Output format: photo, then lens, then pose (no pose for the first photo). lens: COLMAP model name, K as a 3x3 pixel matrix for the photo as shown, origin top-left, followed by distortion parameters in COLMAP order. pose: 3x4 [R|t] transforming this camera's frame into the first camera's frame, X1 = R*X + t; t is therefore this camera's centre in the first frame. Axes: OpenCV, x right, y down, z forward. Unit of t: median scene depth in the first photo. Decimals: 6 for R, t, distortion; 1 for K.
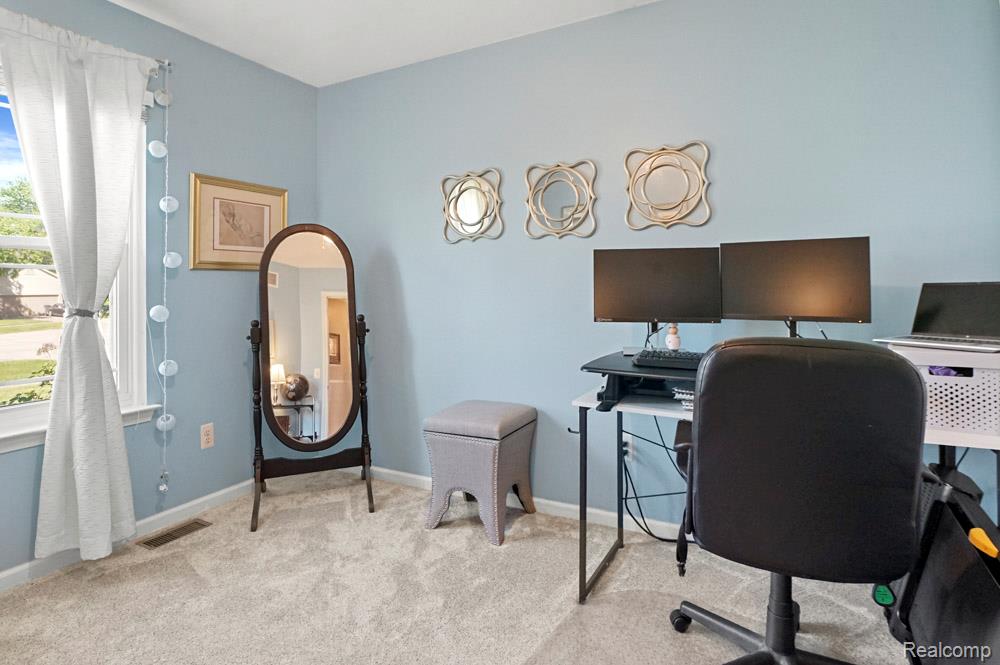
lens RADIAL K [[524.6, 0, 501.7], [0, 524.6, 280.3], [0, 0, 1]] dist [-0.029490, 0.017008]
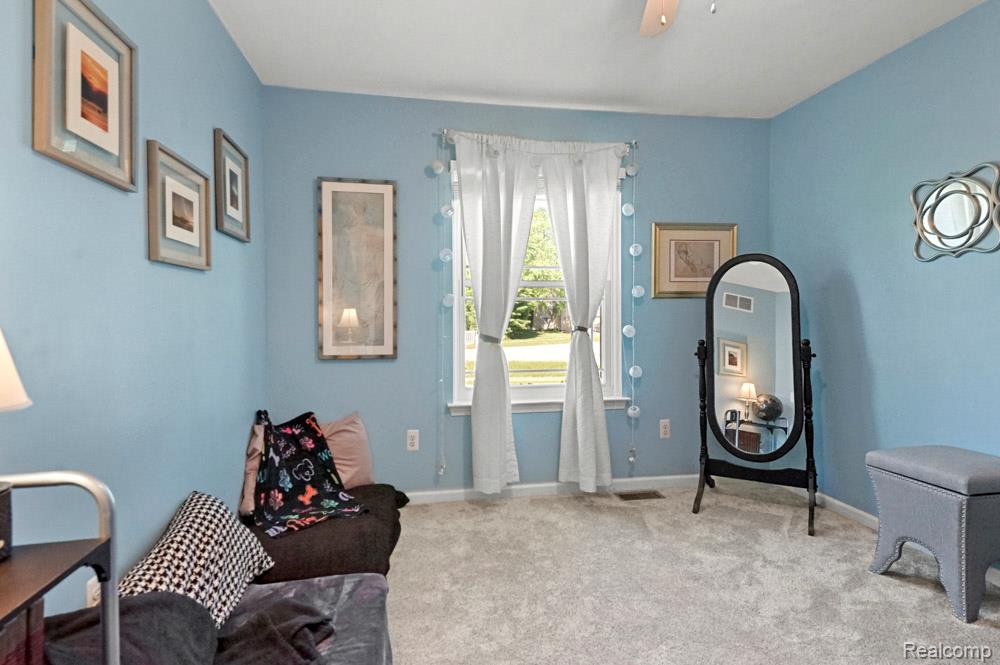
lens RADIAL K [[495.5, 0, 509.6], [0, 495.5, 311.7], [0, 0, 1]] dist [0.003320, -0.000096]
pose [[0.631660, 0.002084, -0.775243, 0.133255], [0.009050, 0.999908, 0.010061, -0.002253], [0.775193, -0.013371, 0.631583, -0.054988]]
